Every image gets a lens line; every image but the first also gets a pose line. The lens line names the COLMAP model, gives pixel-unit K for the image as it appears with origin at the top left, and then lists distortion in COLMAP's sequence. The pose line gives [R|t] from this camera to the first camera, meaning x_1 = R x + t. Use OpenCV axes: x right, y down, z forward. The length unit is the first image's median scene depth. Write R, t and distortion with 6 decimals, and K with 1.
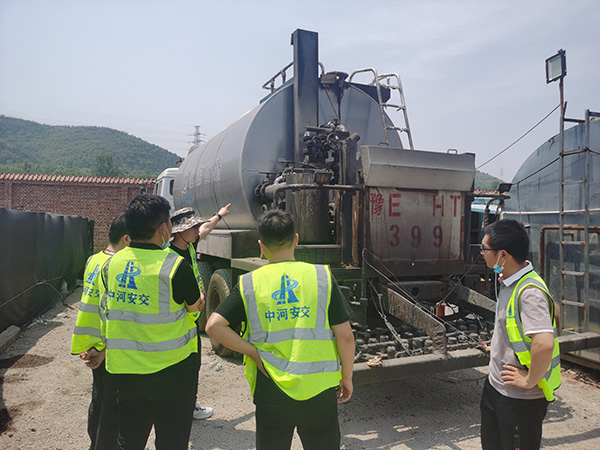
lens RADIAL K [[471.8, 0, 300.0], [0, 471.8, 225.0], [0, 0, 1]] dist [0.056975, 0.002574]
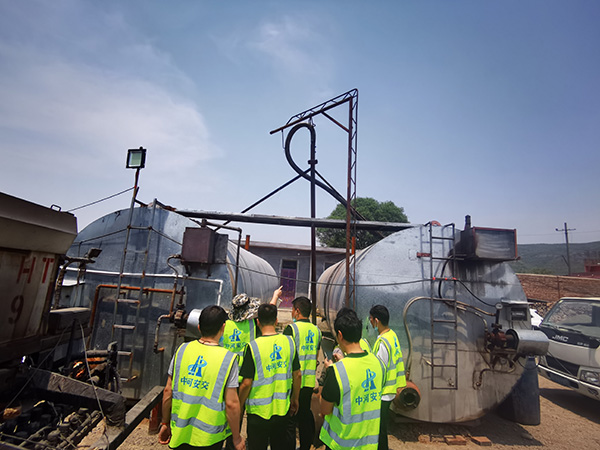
lens RADIAL K [[302.0, 0, 300.0], [0, 302.0, 225.0], [0, 0, 1]] dist [-0.016580, 0.000242]
pose [[0.314007, 0.187238, 0.930775, -0.043702], [-0.077774, 0.982139, -0.171333, -0.063439], [-0.946230, -0.018591, 0.322961, 0.392532]]
